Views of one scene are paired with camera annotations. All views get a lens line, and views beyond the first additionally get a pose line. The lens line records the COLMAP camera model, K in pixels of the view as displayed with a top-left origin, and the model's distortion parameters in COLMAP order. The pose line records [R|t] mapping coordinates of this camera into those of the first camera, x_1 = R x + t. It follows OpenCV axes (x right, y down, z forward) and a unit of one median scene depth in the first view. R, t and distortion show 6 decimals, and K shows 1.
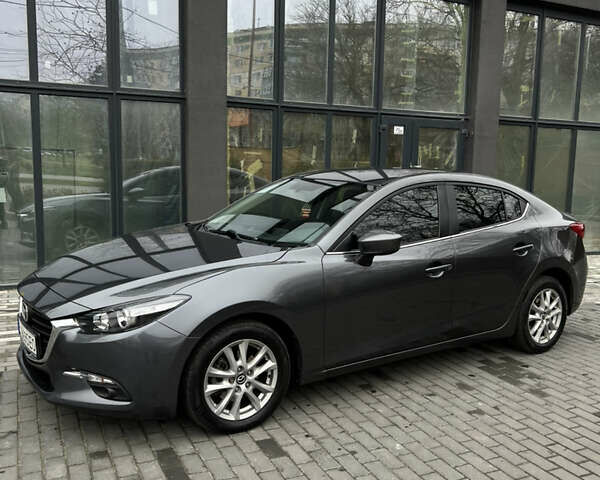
lens RADIAL K [[606.8, 0, 300.0], [0, 606.8, 240.0], [0, 0, 1]] dist [0.100498, -0.230399]
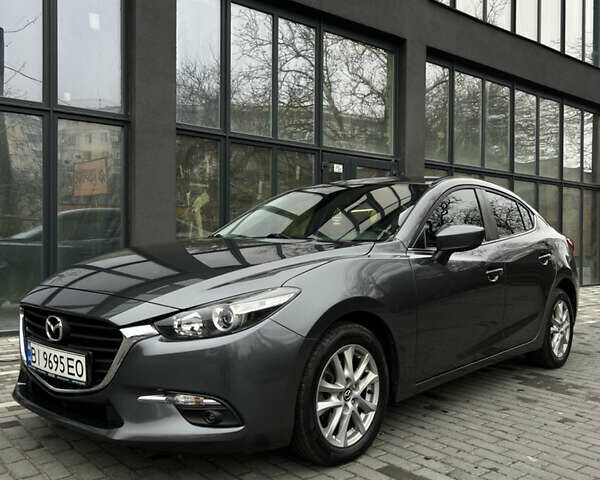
lens RADIAL K [[606.8, 0, 300.0], [0, 606.8, 240.0], [0, 0, 1]] dist [0.100498, -0.230399]
pose [[0.969502, -0.013086, 0.244733, -0.327835], [0.041990, 0.992678, -0.113262, 0.103635], [-0.241459, 0.120084, 0.962952, 0.187070]]
